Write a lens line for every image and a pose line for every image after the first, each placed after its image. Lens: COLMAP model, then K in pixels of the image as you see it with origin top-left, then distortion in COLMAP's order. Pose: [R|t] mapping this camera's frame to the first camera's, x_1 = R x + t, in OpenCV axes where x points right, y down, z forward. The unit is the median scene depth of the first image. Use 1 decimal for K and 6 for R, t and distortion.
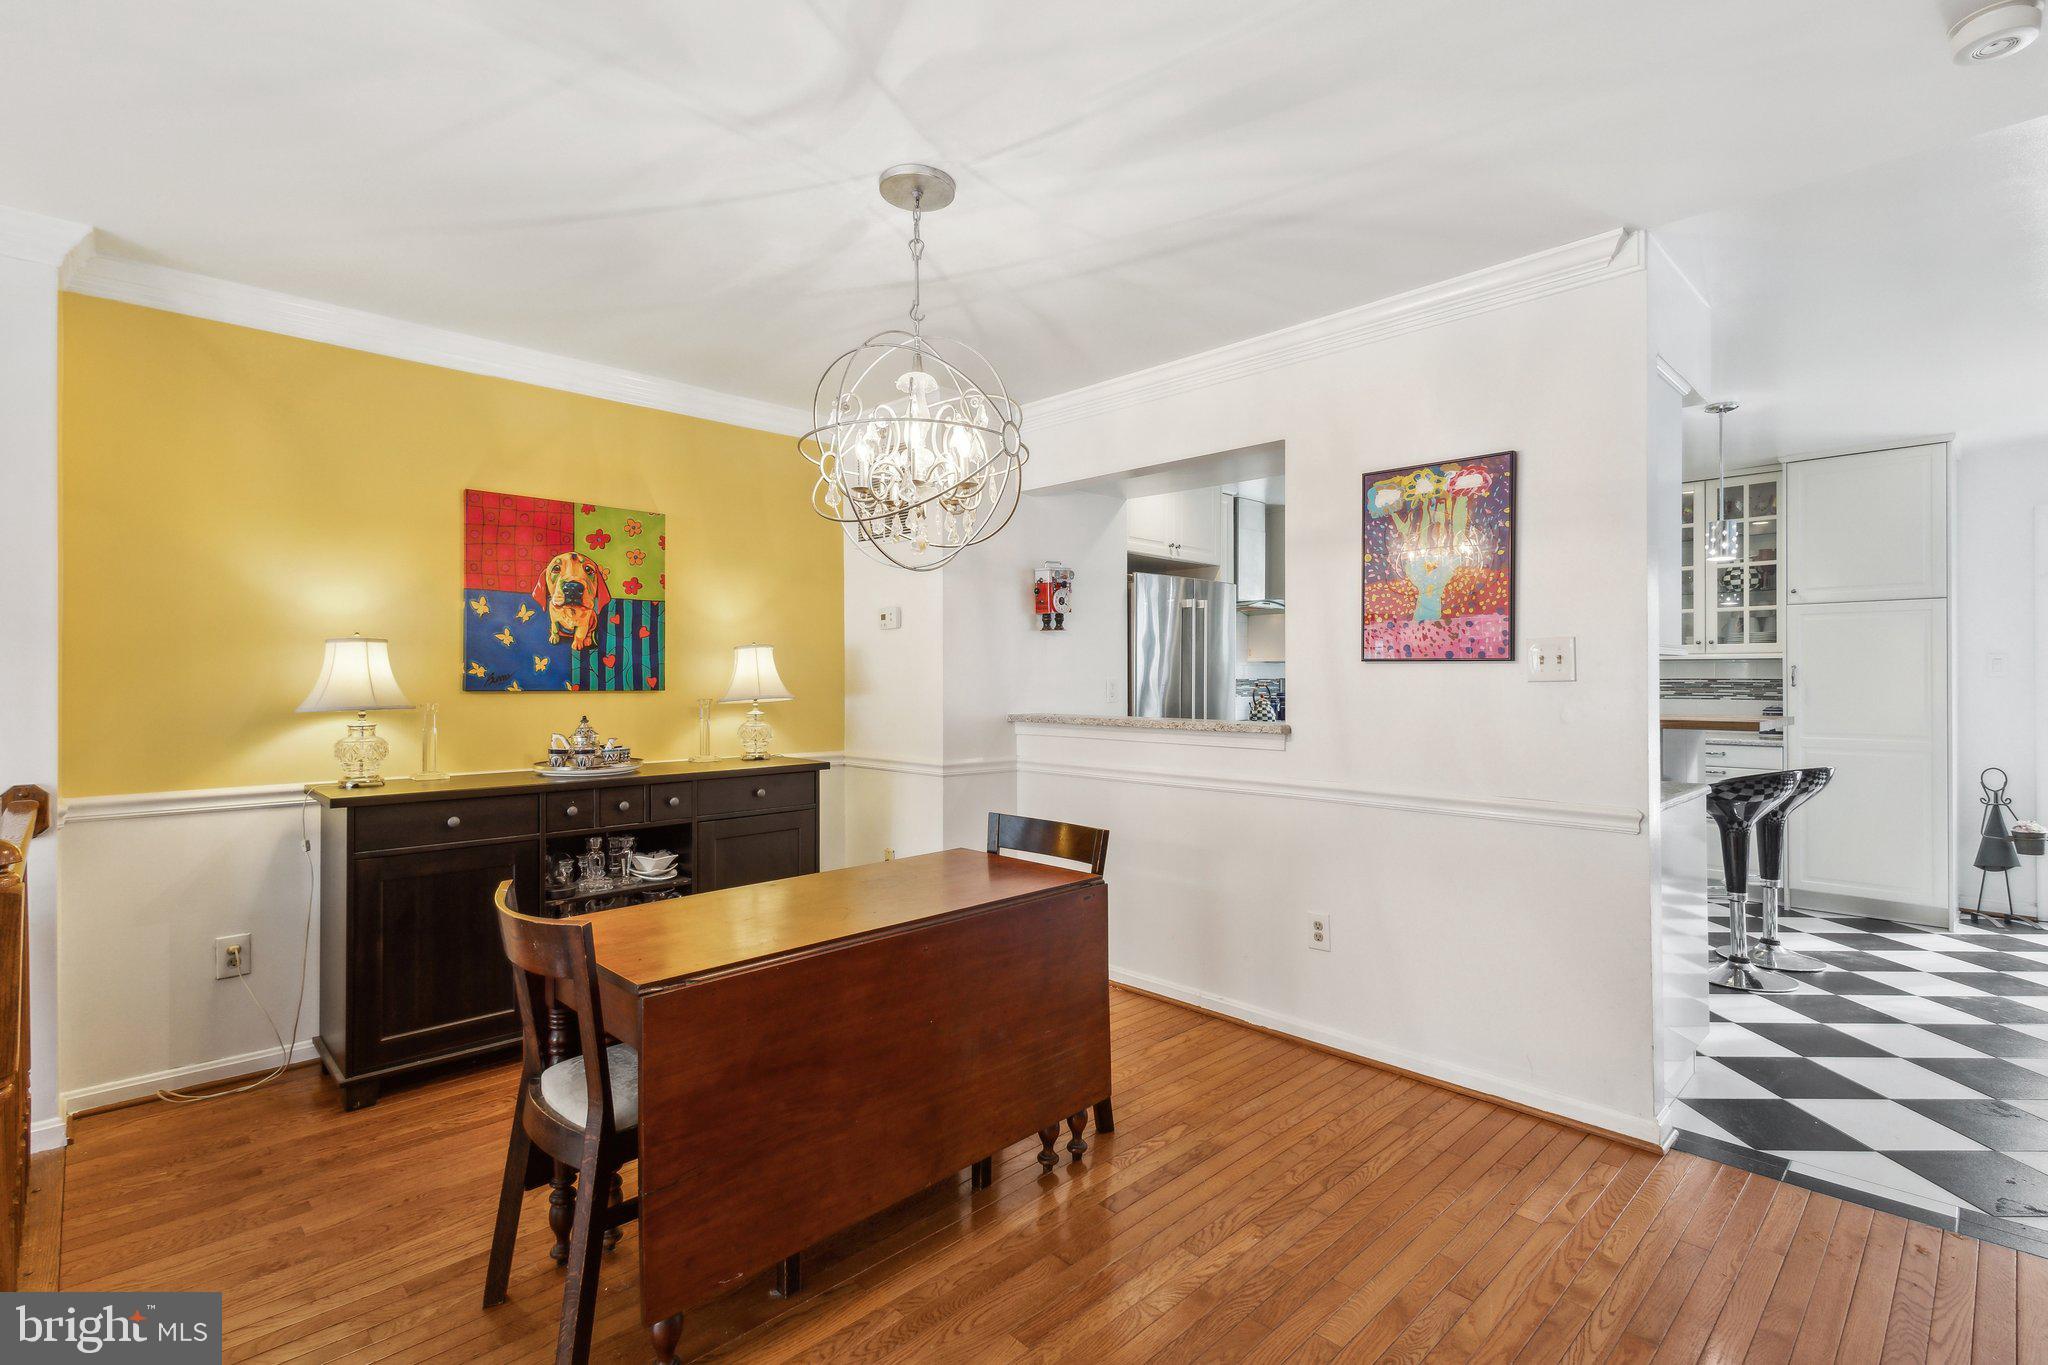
lens RADIAL K [[948.6, 0, 1024.0], [0, 948.6, 682.5], [0, 0, 1]] dist [0.004543, 0.000286]
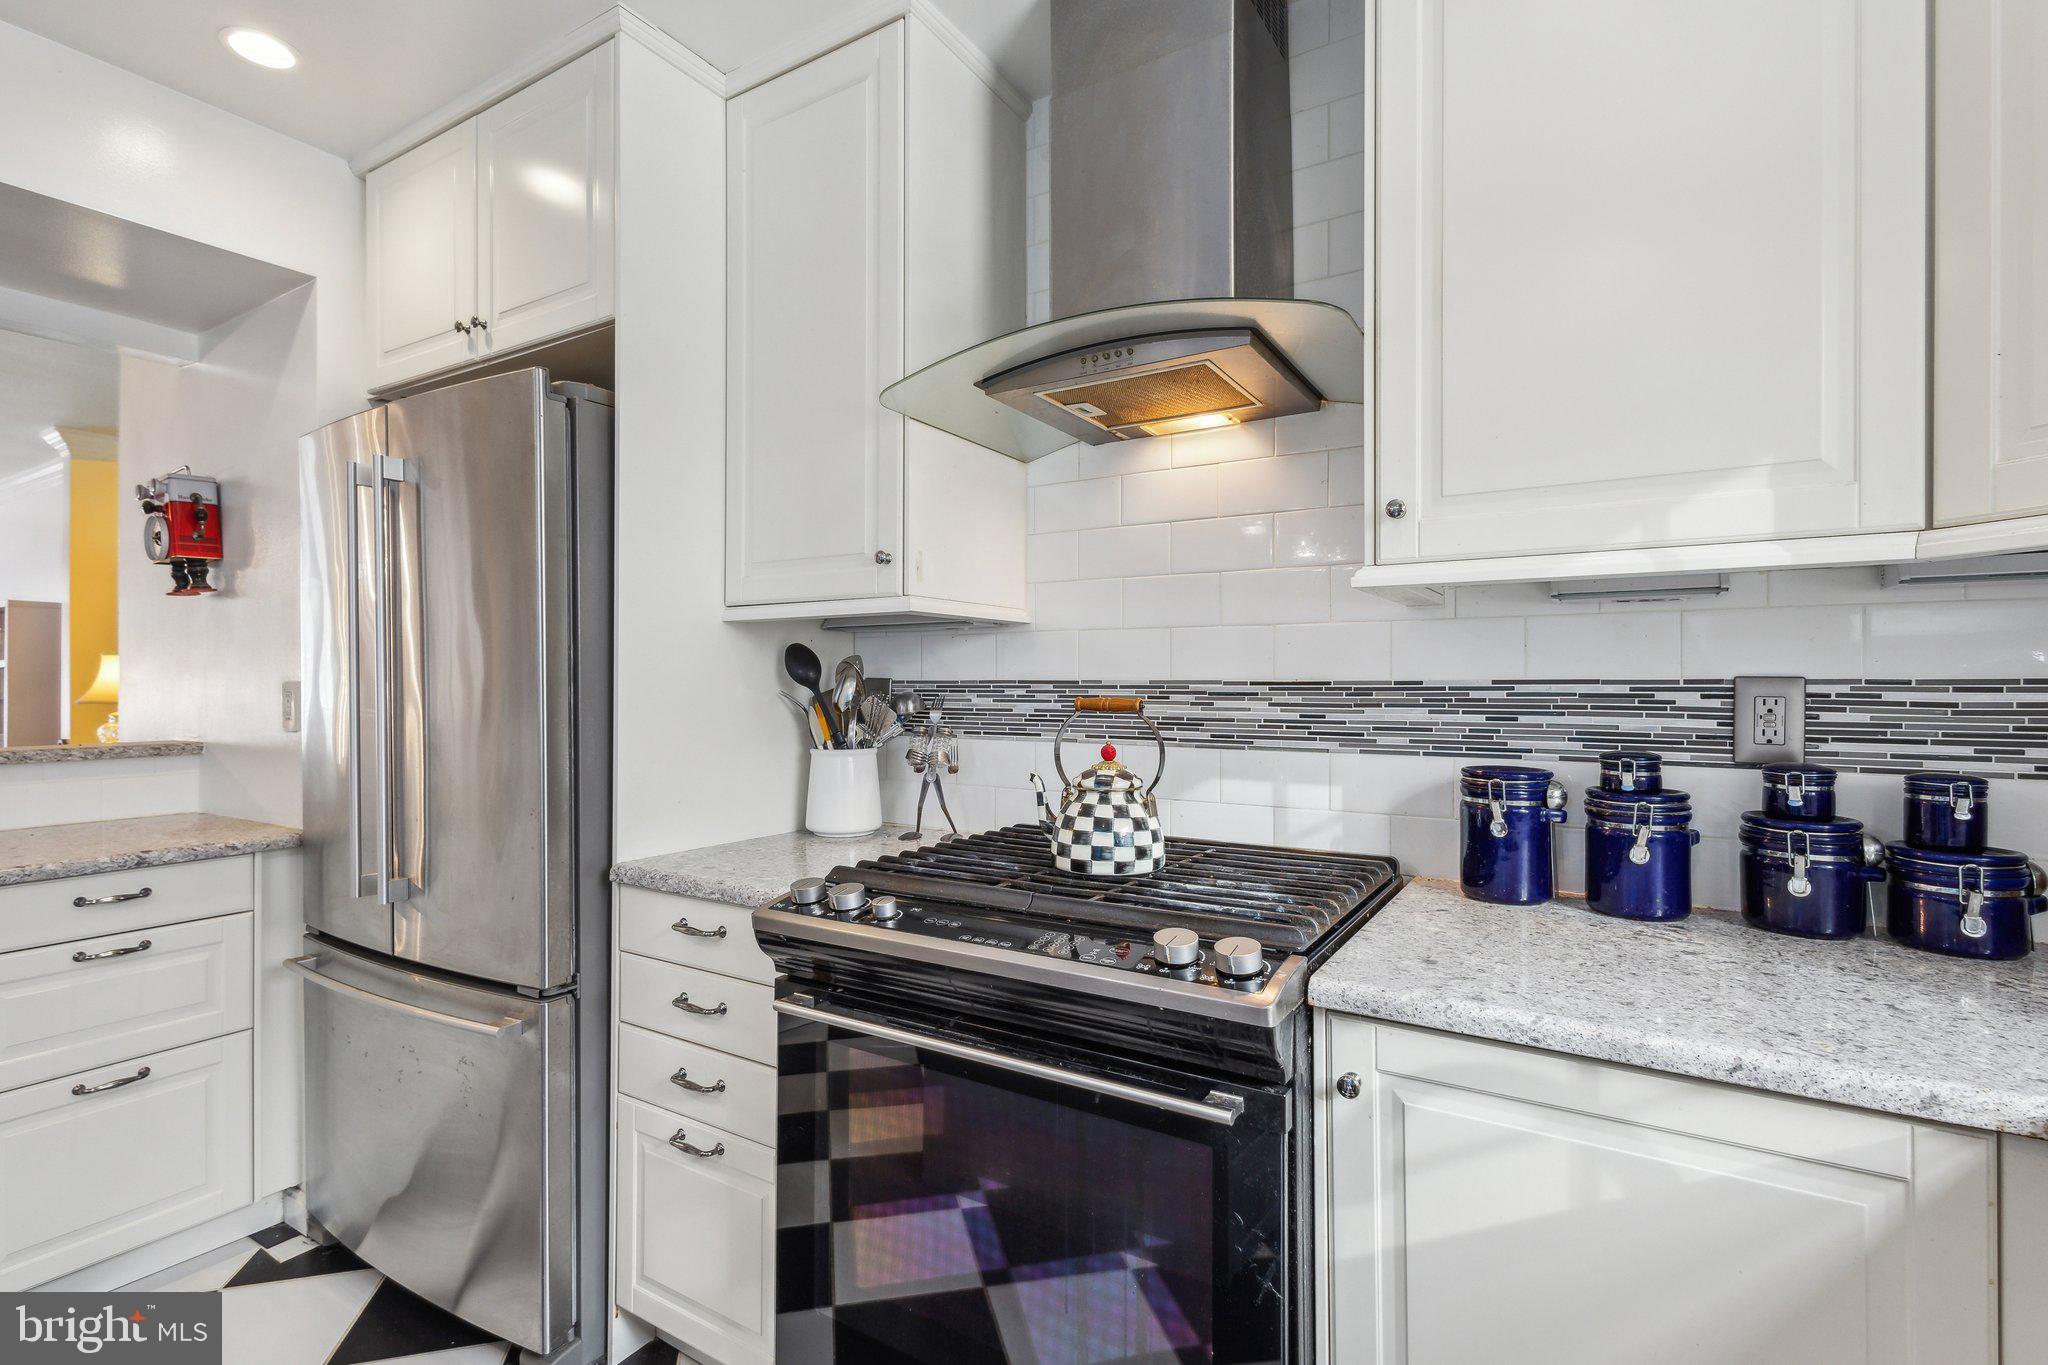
lens RADIAL K [[948.6, 0, 1024.0], [0, 948.6, 682.5], [0, 0, 1]] dist [0.004543, 0.000286]
pose [[0.255905, 0.001669, -0.966700, 0.636613], [-0.001897, 0.999997, 0.001225, -0.004487], [0.966700, 0.001520, 0.255908, 1.235047]]
